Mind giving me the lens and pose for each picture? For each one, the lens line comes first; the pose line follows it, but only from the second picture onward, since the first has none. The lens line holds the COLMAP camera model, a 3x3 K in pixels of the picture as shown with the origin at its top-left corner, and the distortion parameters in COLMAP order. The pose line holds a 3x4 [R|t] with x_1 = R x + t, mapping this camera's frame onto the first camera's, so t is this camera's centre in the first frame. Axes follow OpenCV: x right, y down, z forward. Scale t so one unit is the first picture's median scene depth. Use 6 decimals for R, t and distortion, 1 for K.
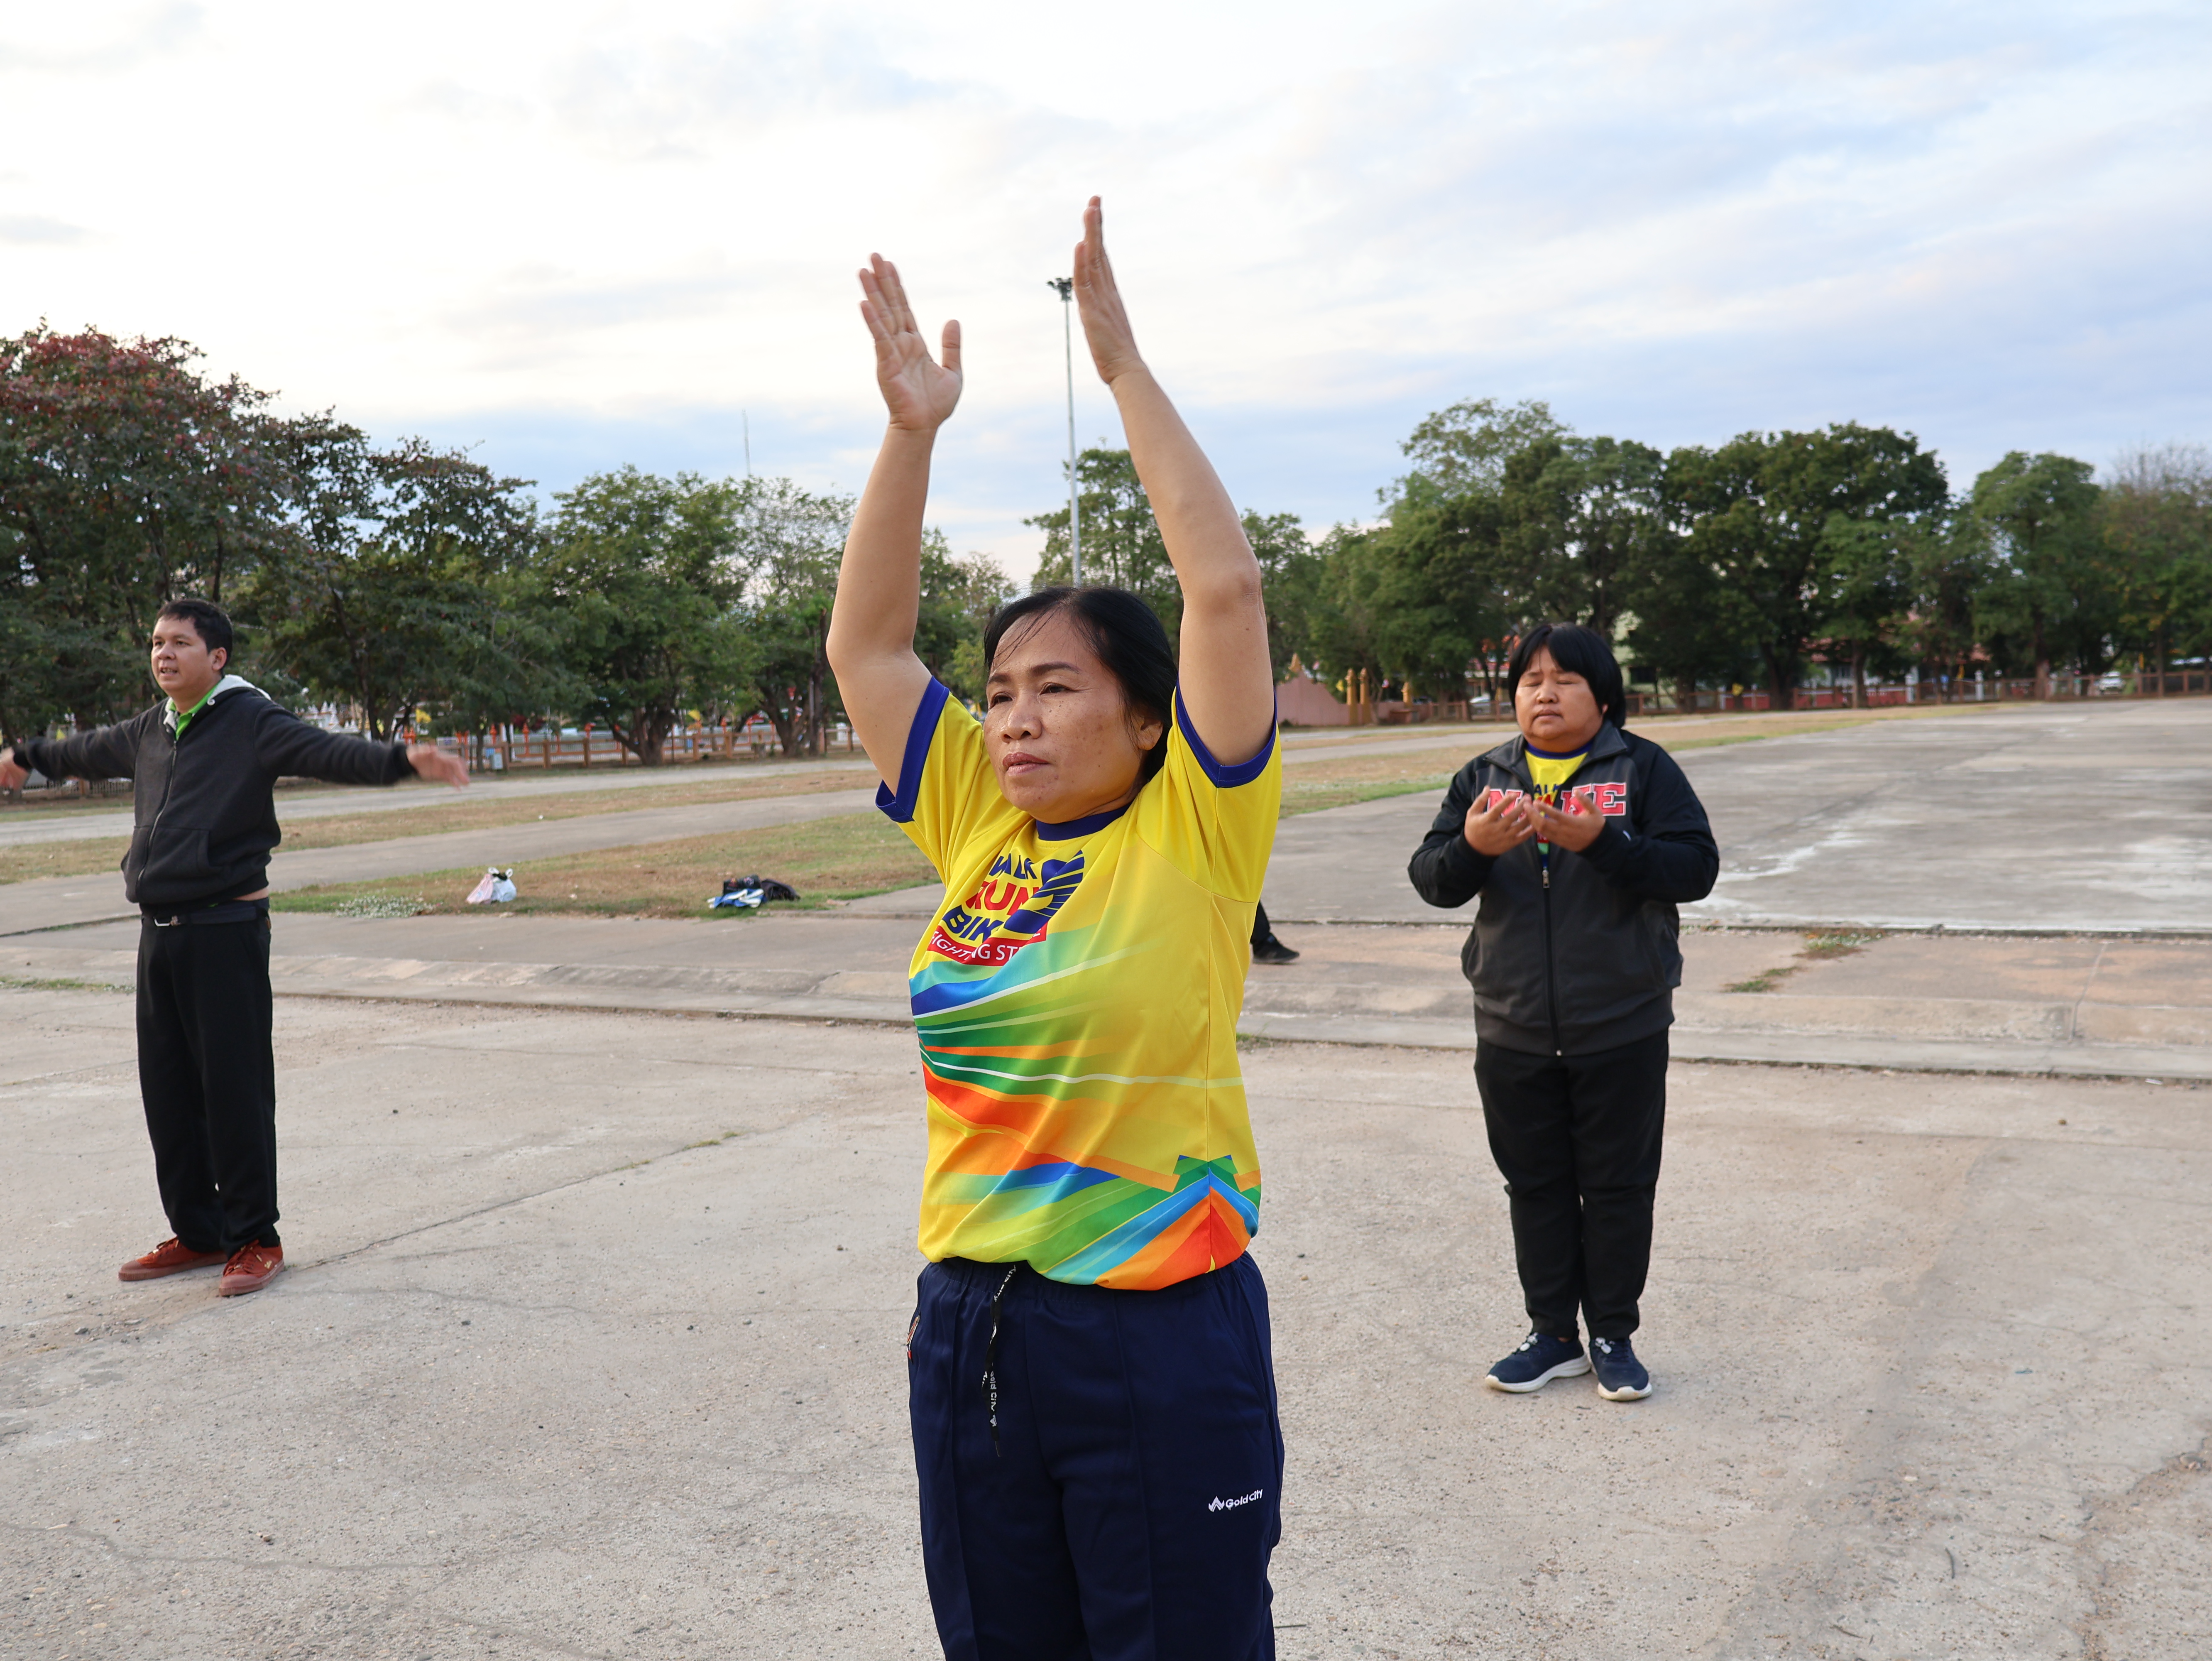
lens RADIAL K [[2083.3, 0, 1104.3], [0, 2083.3, 825.6], [0, 0, 1]] dist [-0.003015, 0.000000]
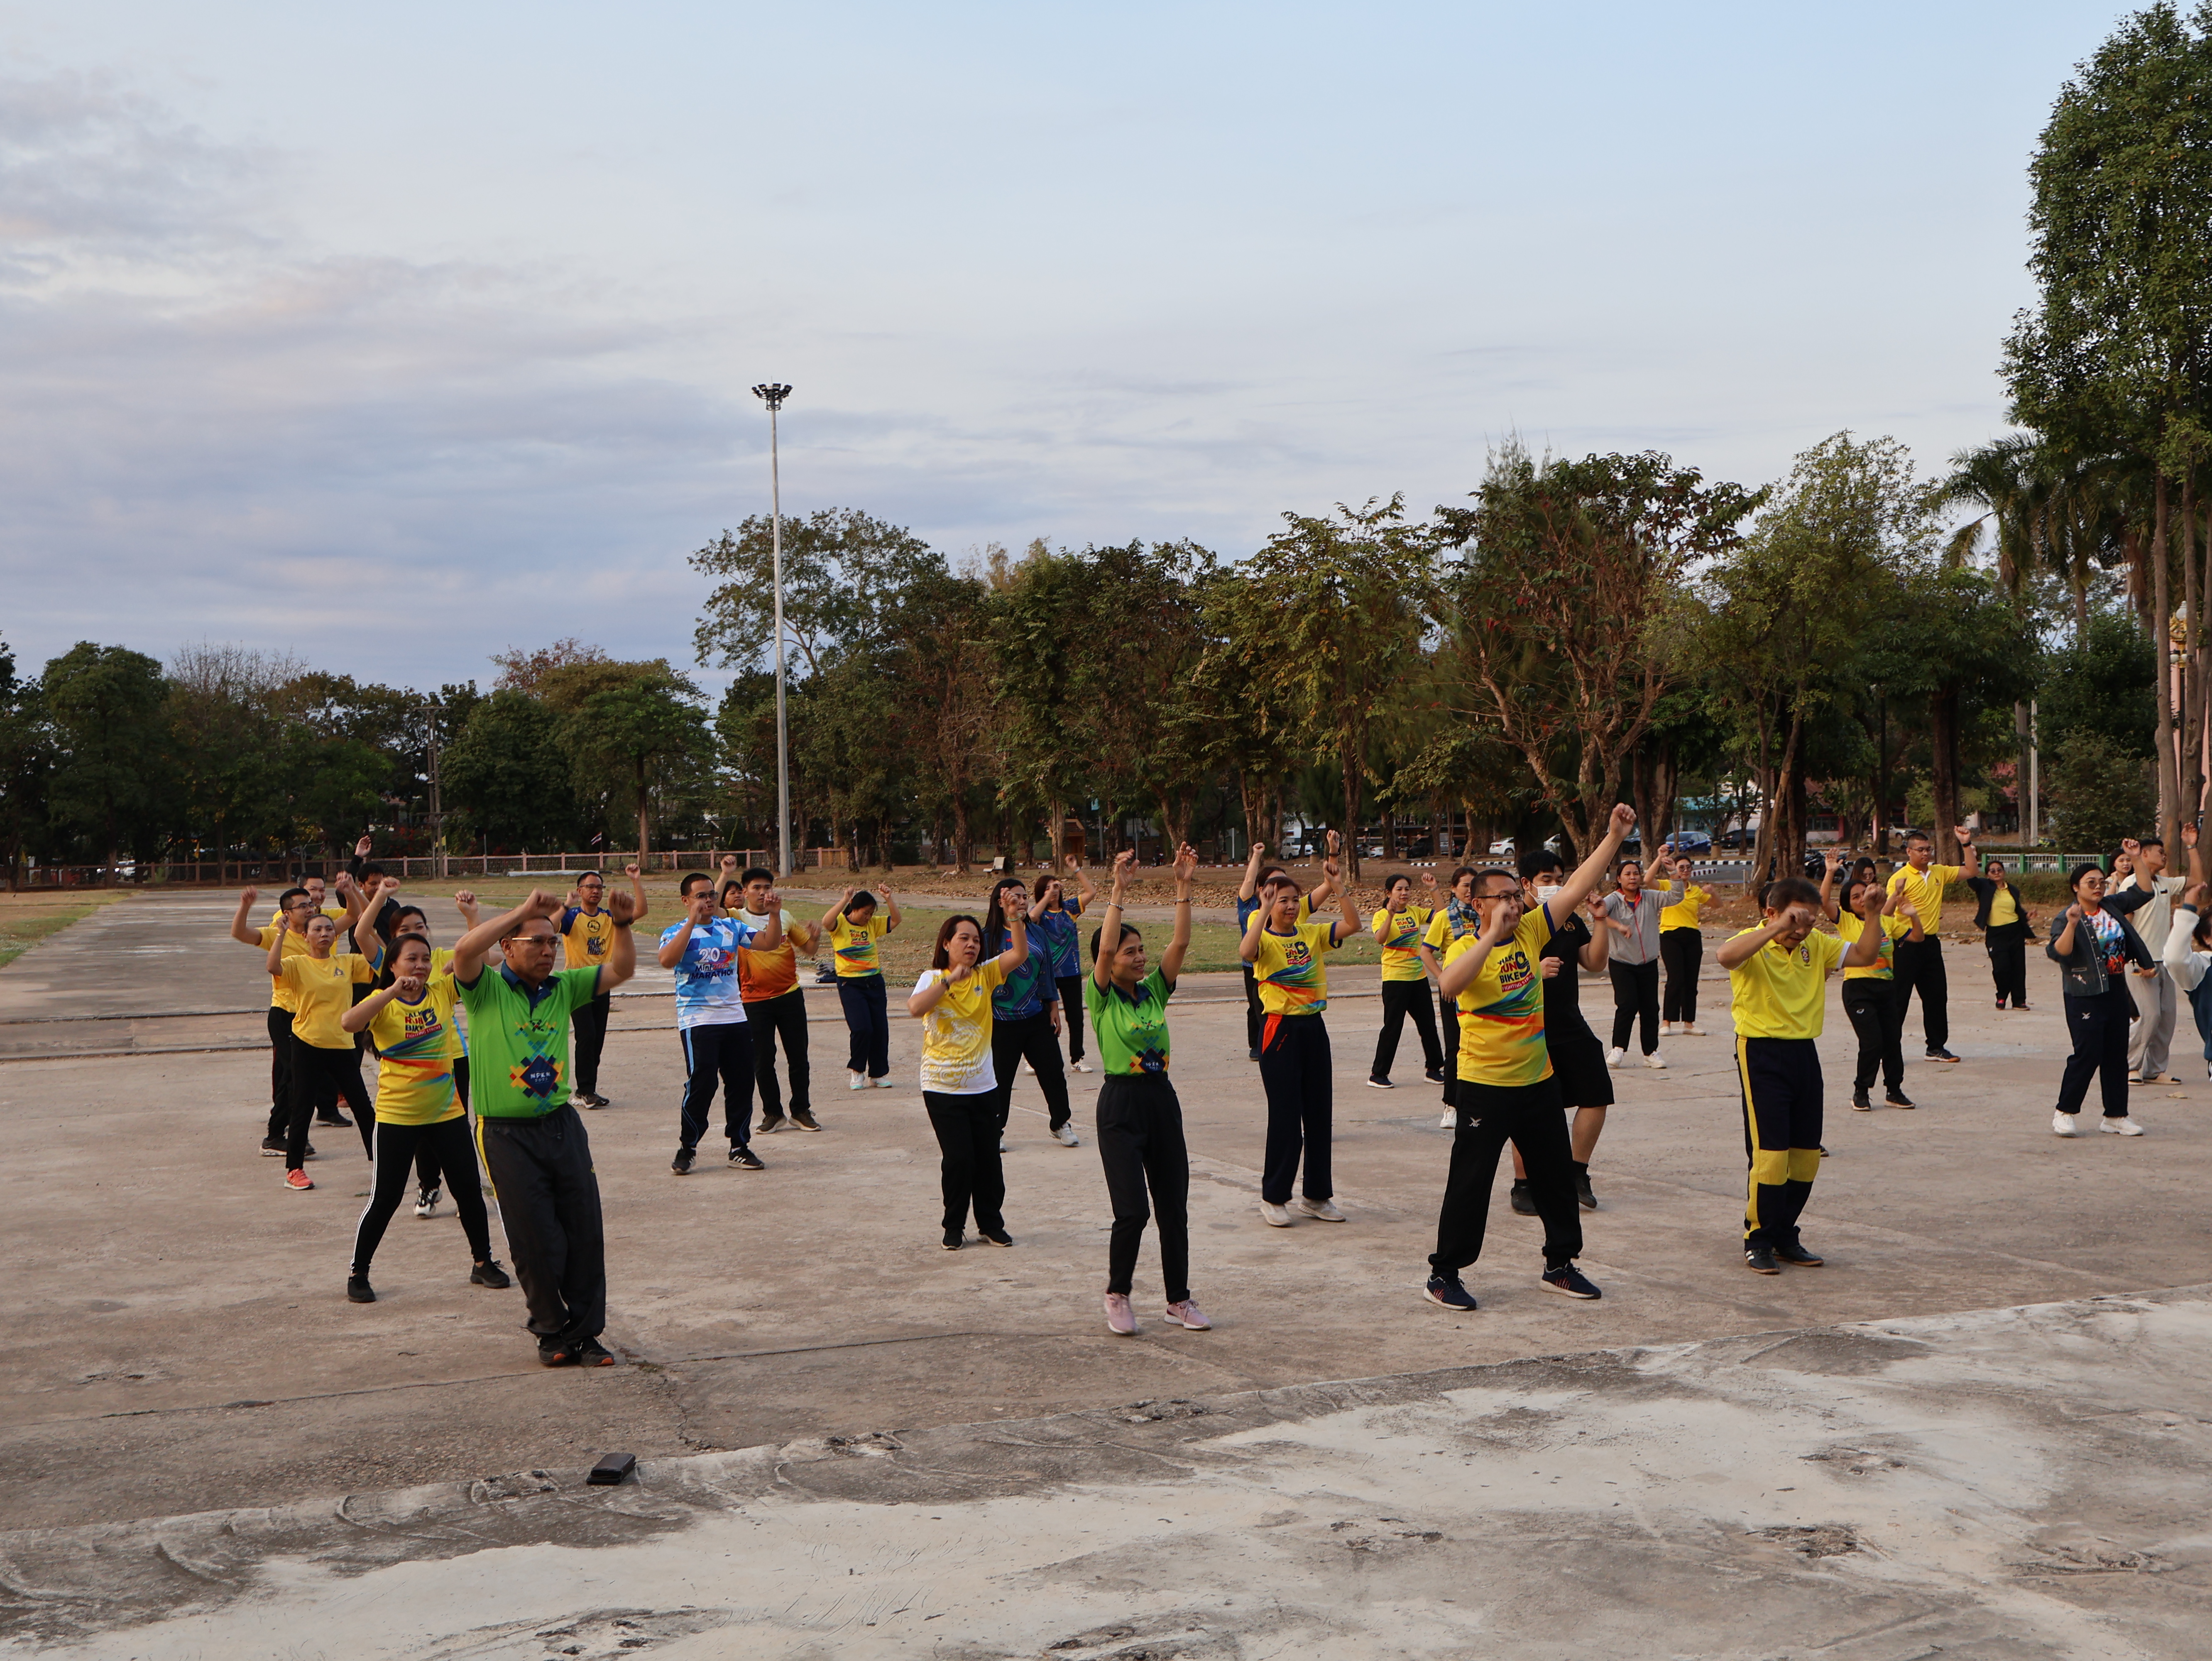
lens RADIAL K [[2302.4, 0, 1098.9], [0, 2302.4, 839.8], [0, 0, 1]] dist [0.009183, 0.000000]
pose [[0.640044, 0.026787, 0.767871, -0.106454], [0.034541, 0.997379, -0.063584, 0.005159], [-0.767561, 0.067220, 0.637441, -0.089597]]
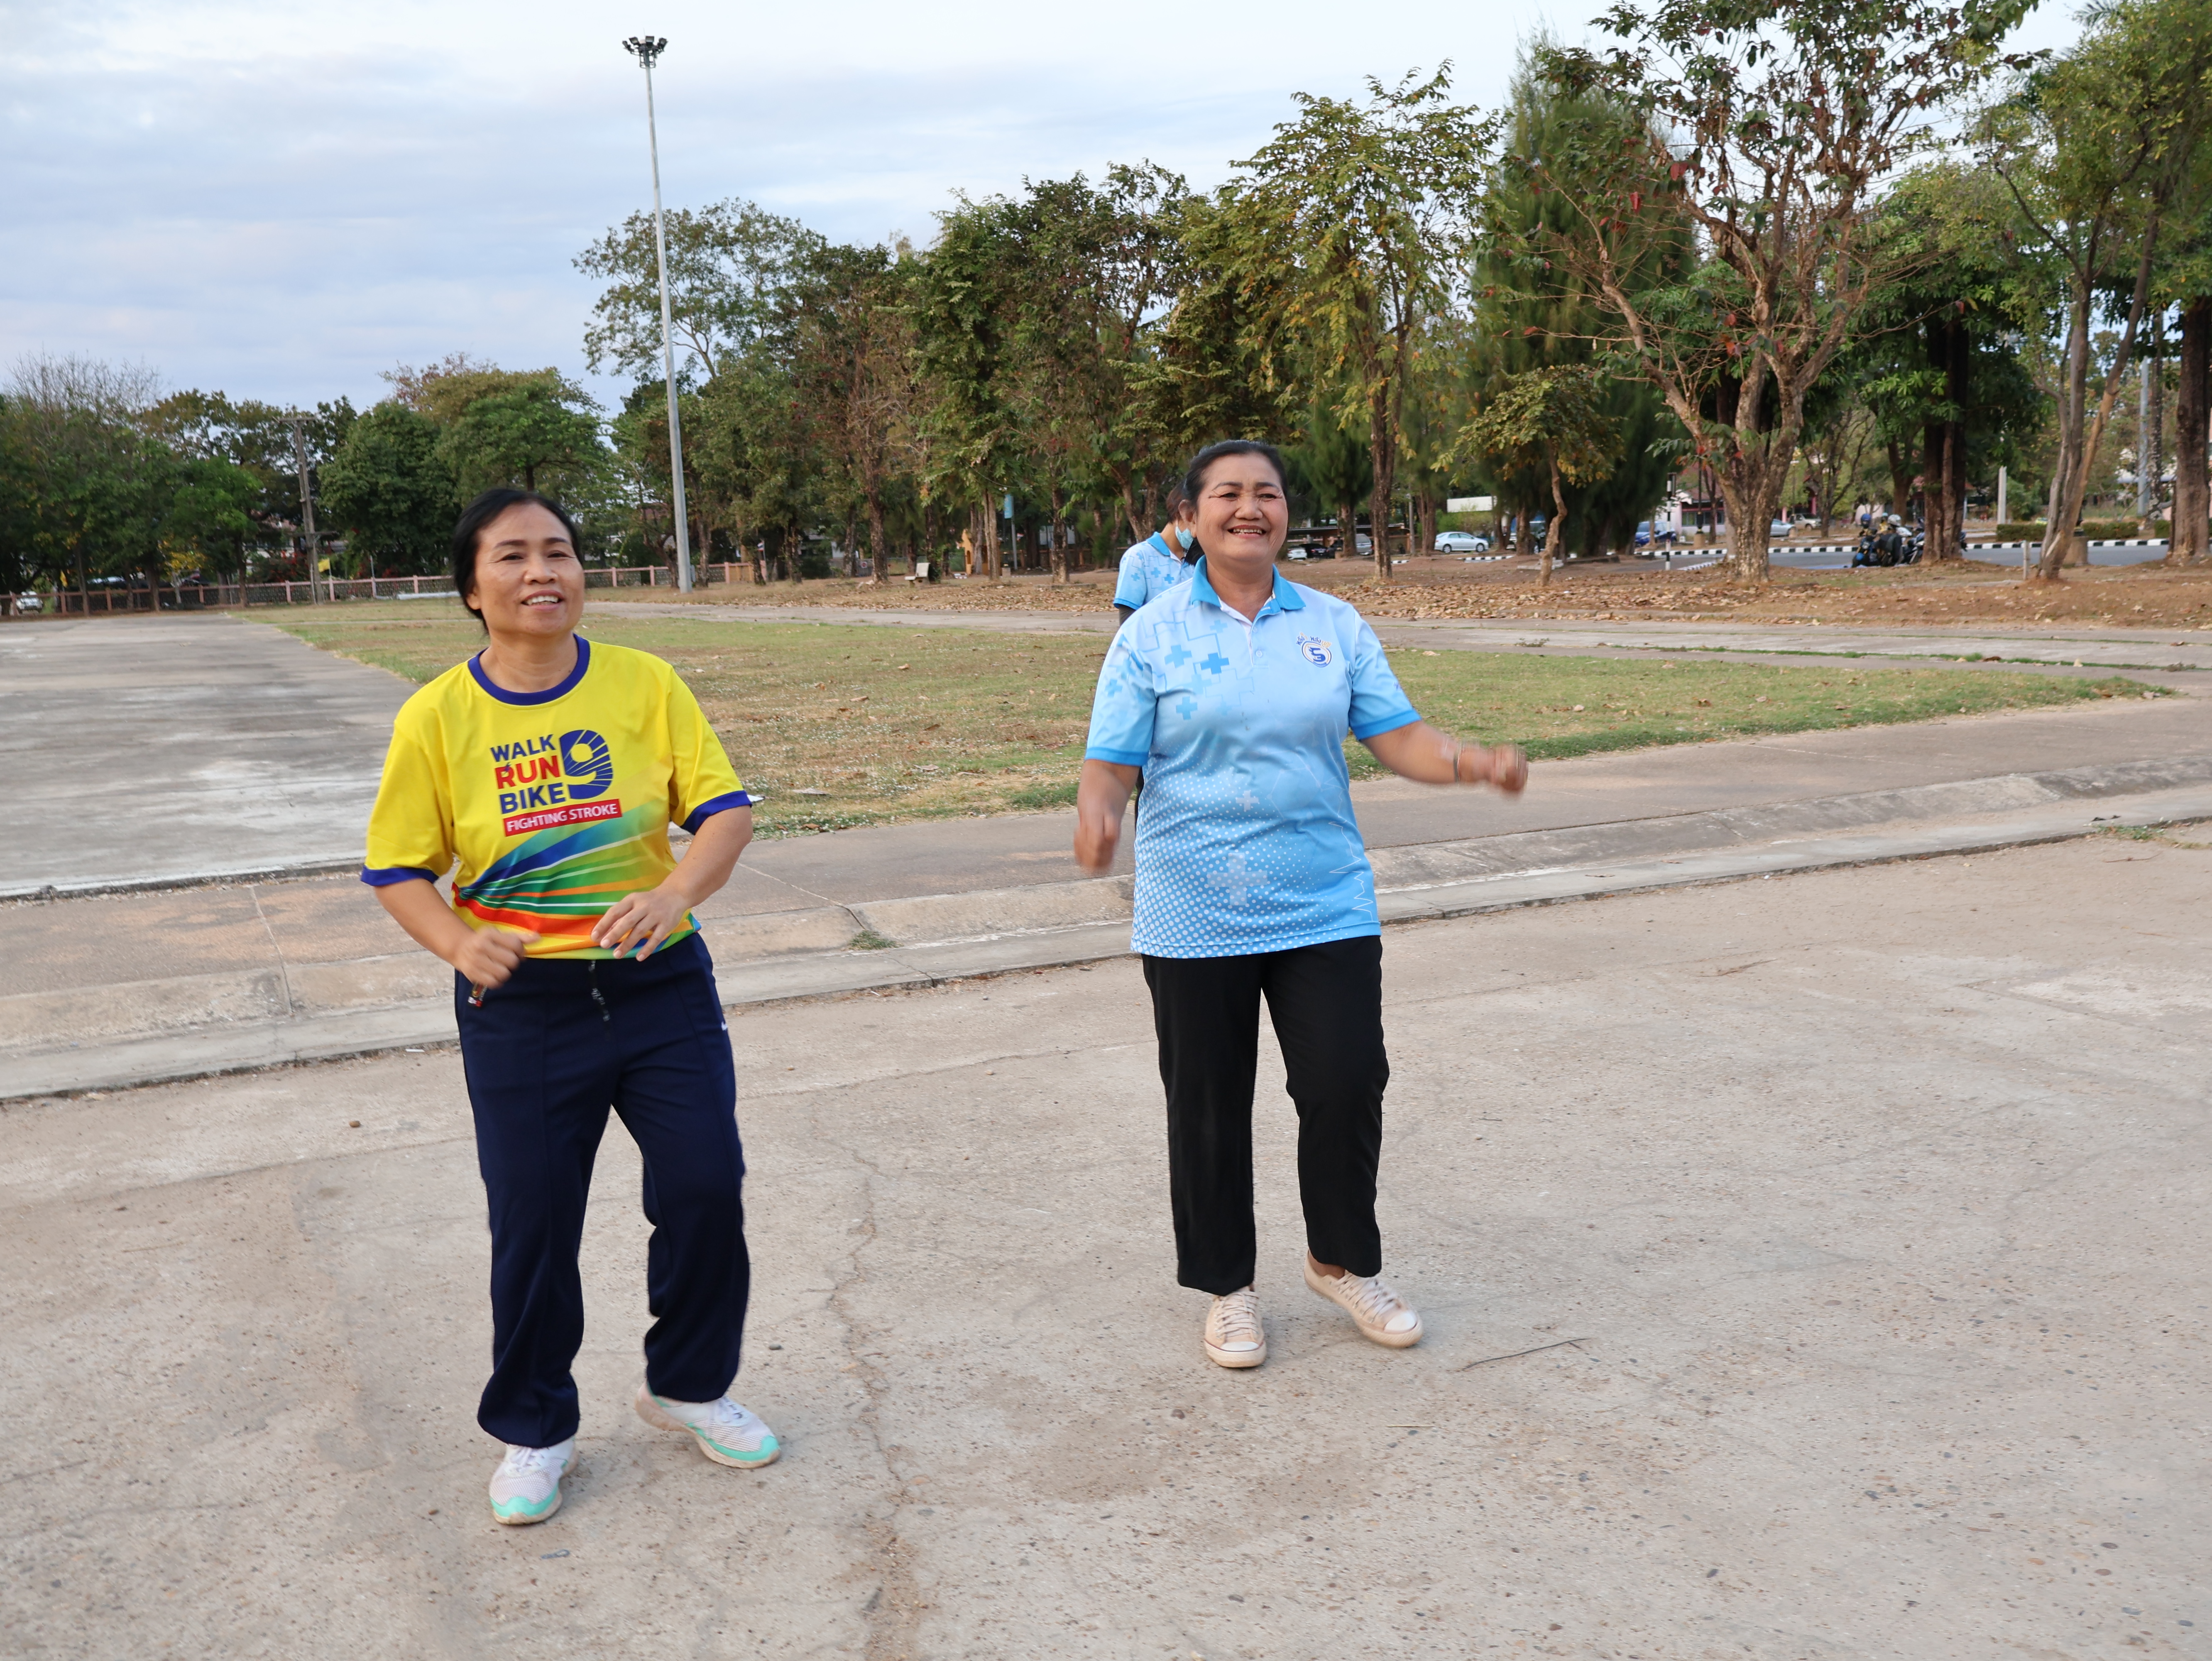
lens RADIAL K [[2083.3, 0, 1102.6], [0, 2083.3, 828.6], [0, 0, 1]] dist [-0.003015, 0.000000]
pose [[0.599706, -0.091527, 0.794969, -0.000158], [0.059917, 0.995785, 0.069448, -0.000673], [-0.797974, 0.005984, 0.602662, 0.015032]]
